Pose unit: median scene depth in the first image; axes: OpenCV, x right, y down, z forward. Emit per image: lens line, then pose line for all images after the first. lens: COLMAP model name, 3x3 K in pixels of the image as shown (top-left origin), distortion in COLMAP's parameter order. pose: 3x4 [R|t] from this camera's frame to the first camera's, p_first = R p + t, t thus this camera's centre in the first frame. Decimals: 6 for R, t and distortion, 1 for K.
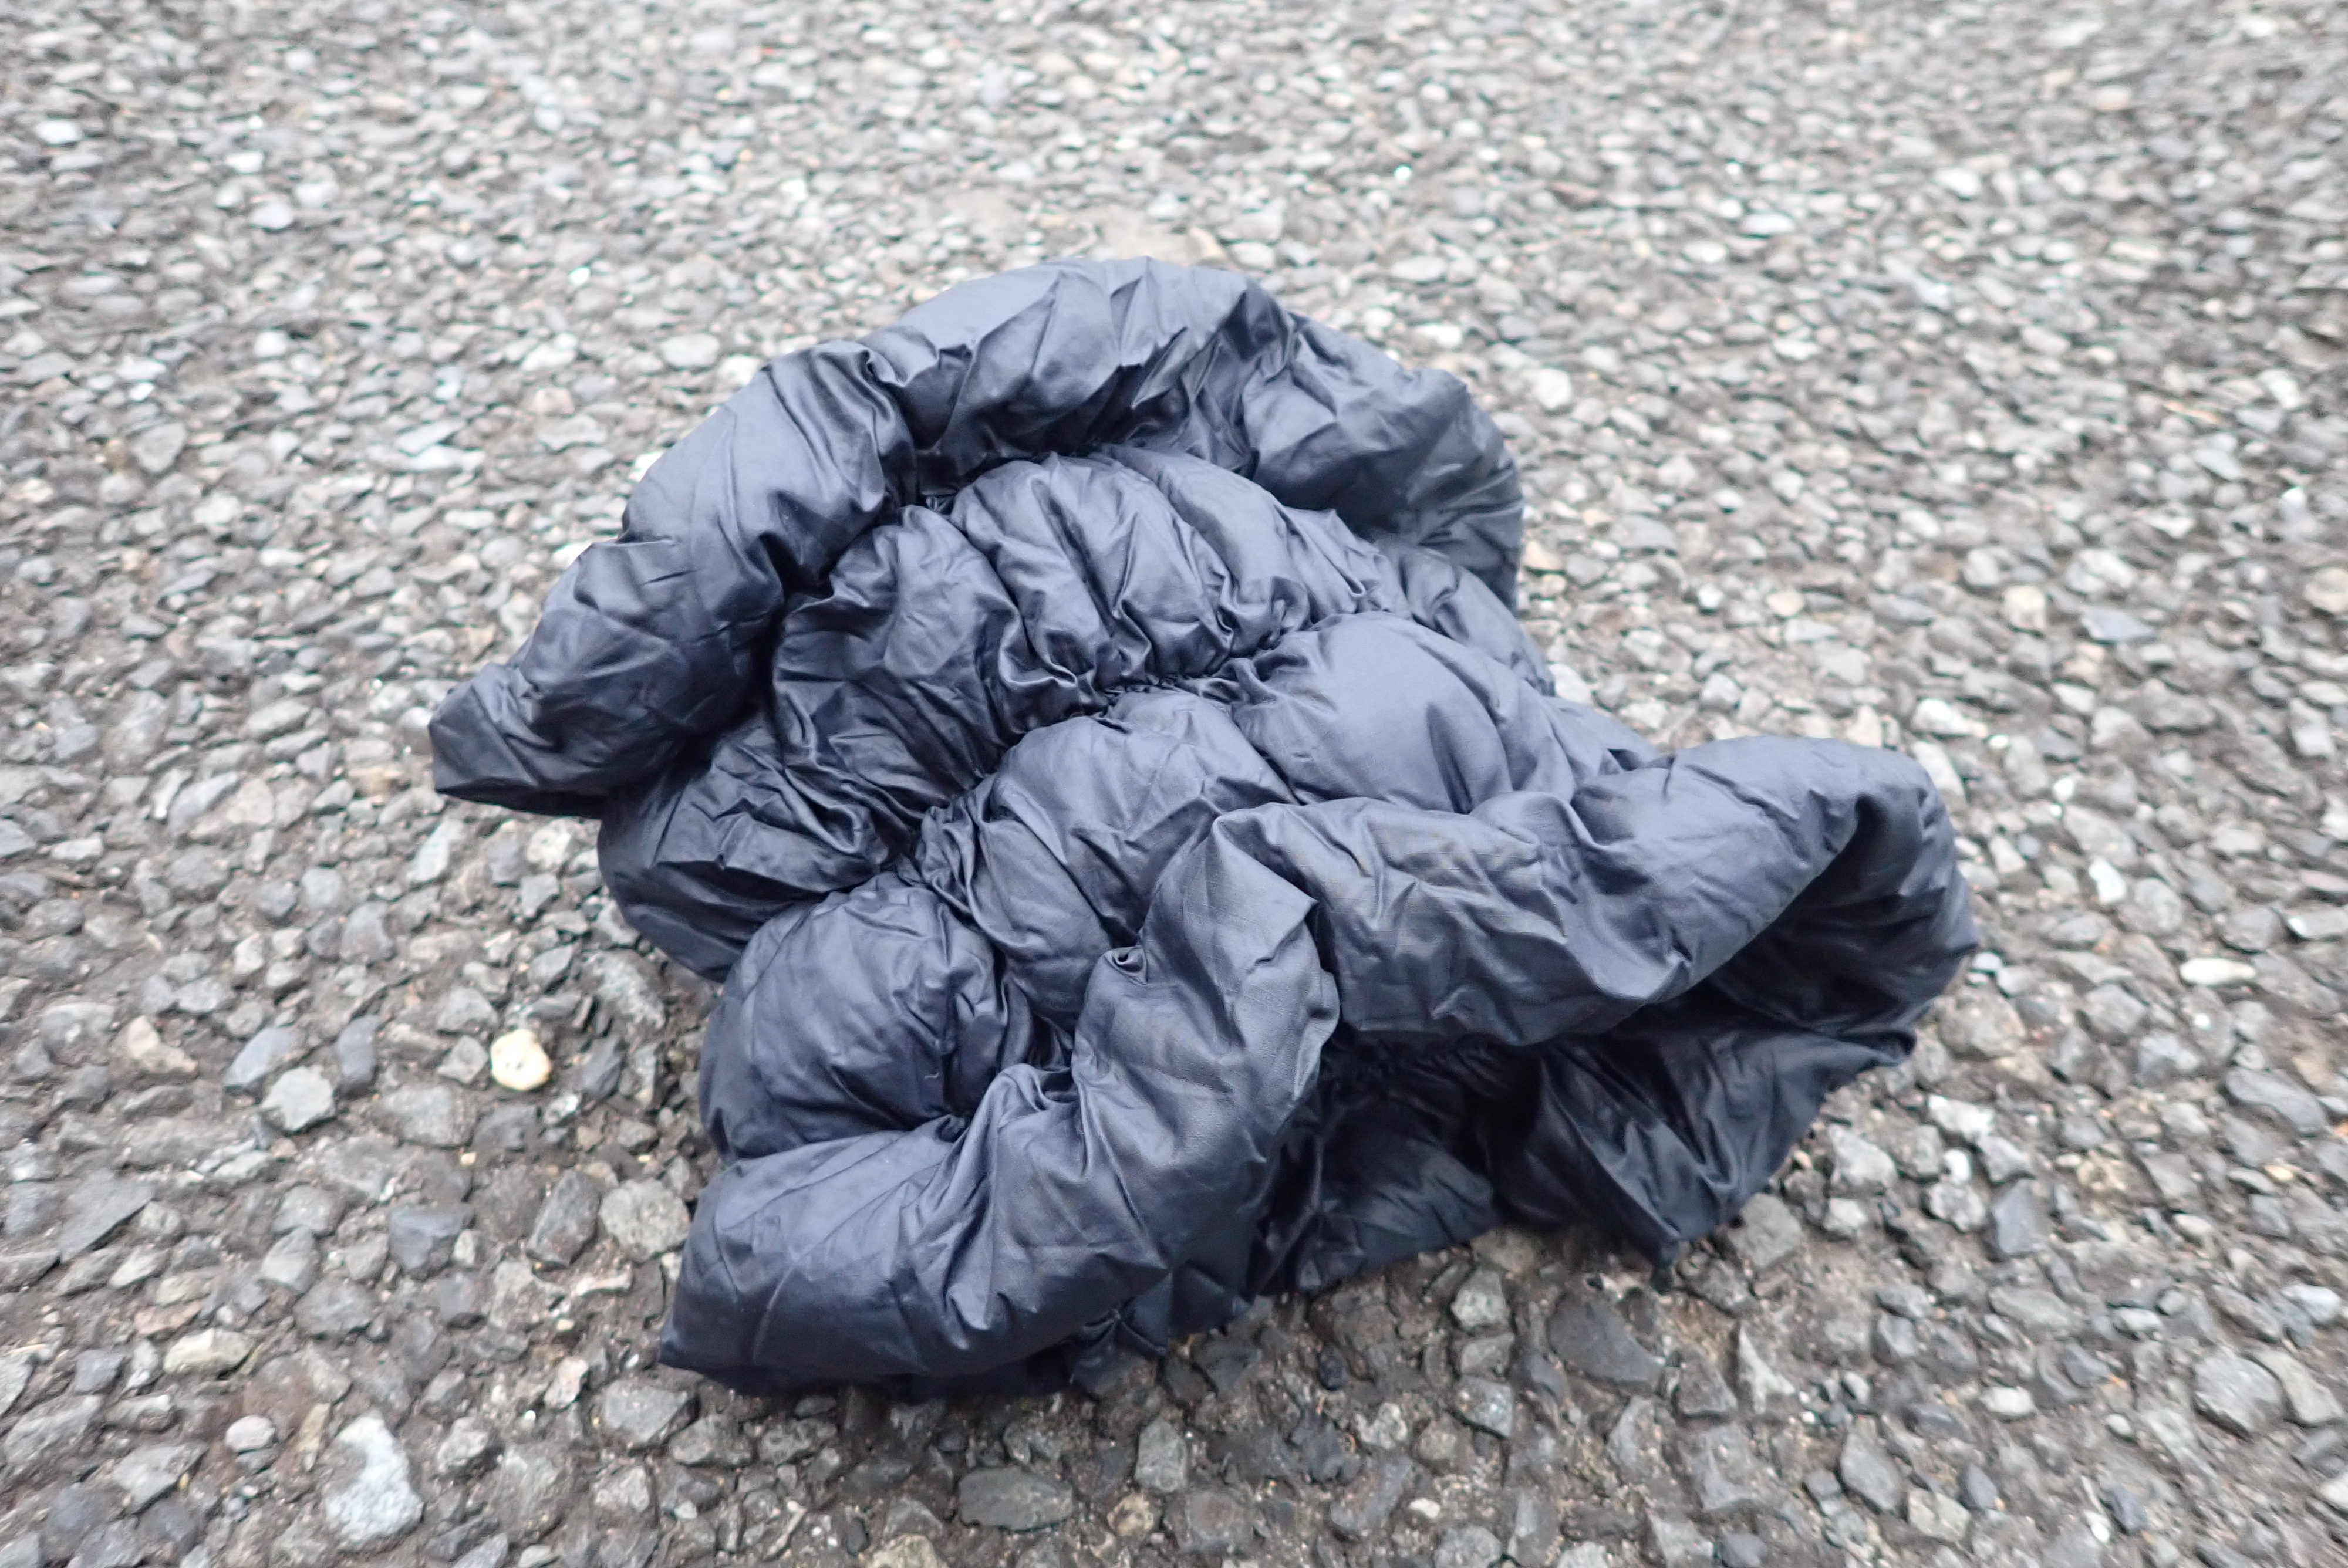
lens RADIAL K [[1761.2, 0, 1174.1], [0, 1761.2, 774.8], [0, 0, 1]] dist [0.008733, -0.003898]
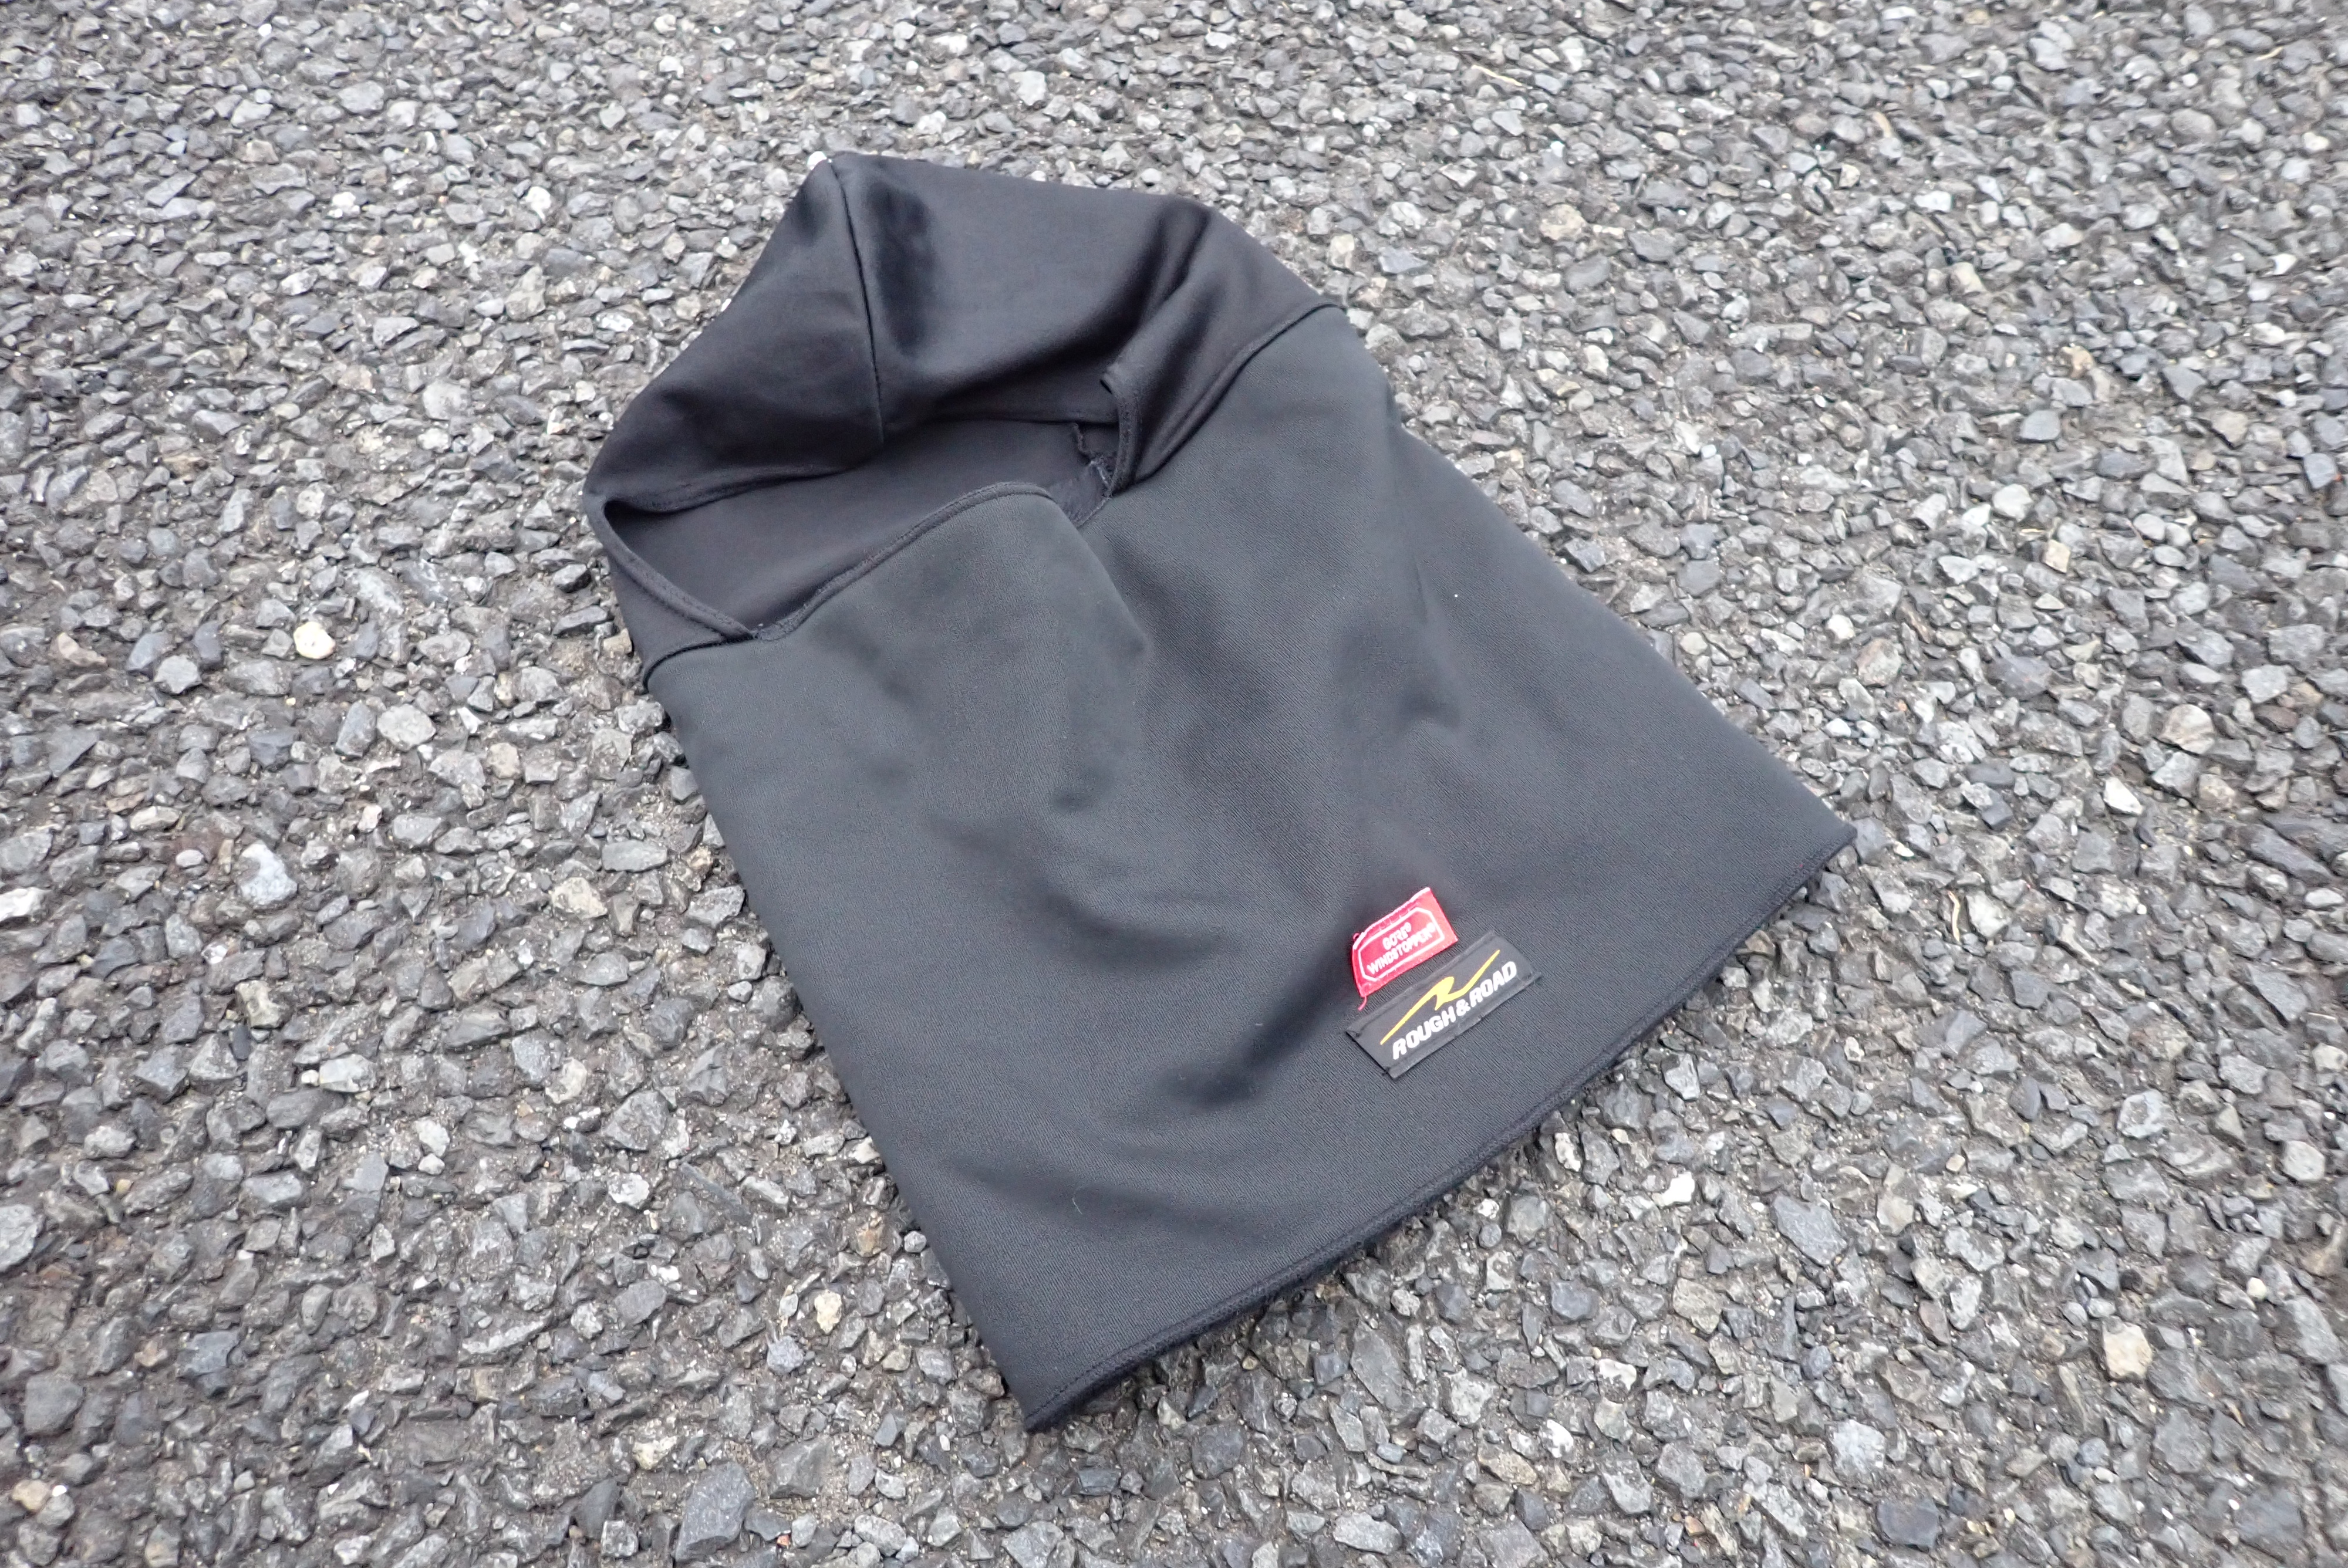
lens RADIAL K [[1761.2, 0, 1176.5], [0, 1761.2, 777.1], [0, 0, 1]] dist [0.008733, -0.003898]
pose [[0.994558, -0.084754, 0.060595, 0.287025], [0.066614, 0.964471, 0.255653, -0.072957], [-0.080109, -0.250226, 0.964868, -0.610887]]
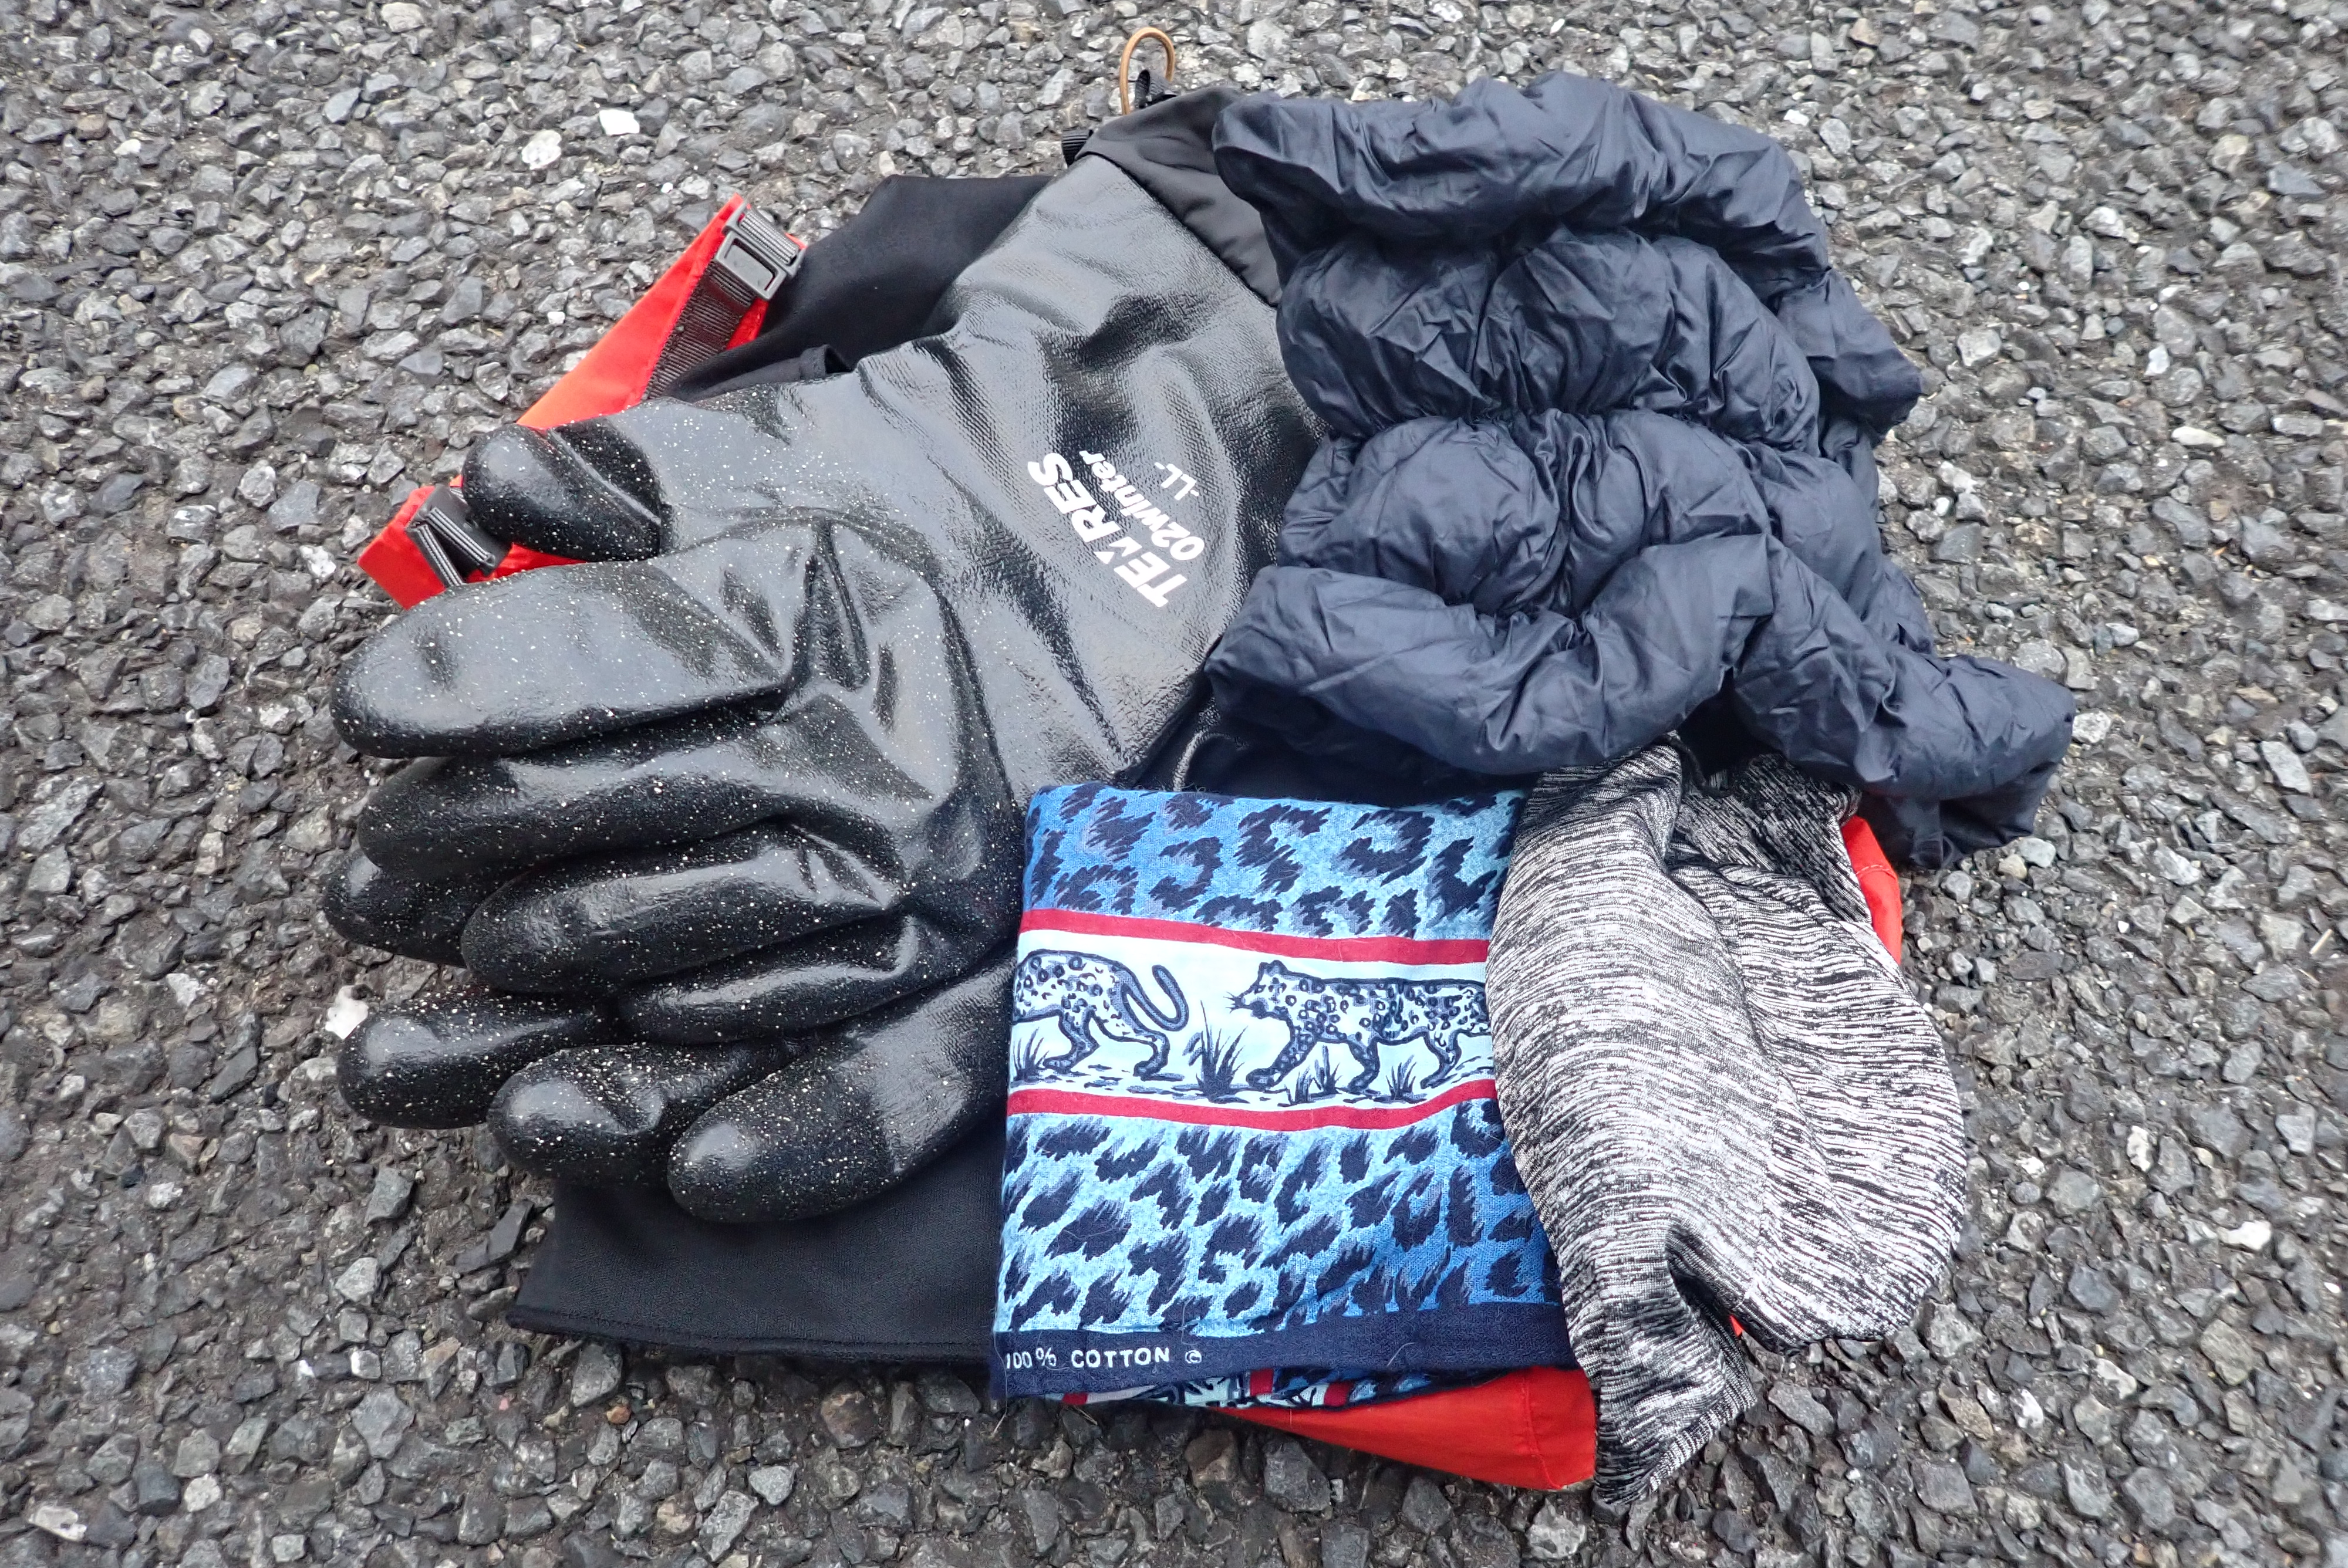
lens RADIAL K [[1761.2, 0, 1181.6], [0, 1761.2, 786.2], [0, 0, 1]] dist [0.008733, -0.003898]
pose [[0.945724, 0.278720, -0.167096, 0.134811], [-0.204440, 0.909972, 0.360771, 0.021453], [0.252607, -0.307029, 0.917564, -0.649436]]
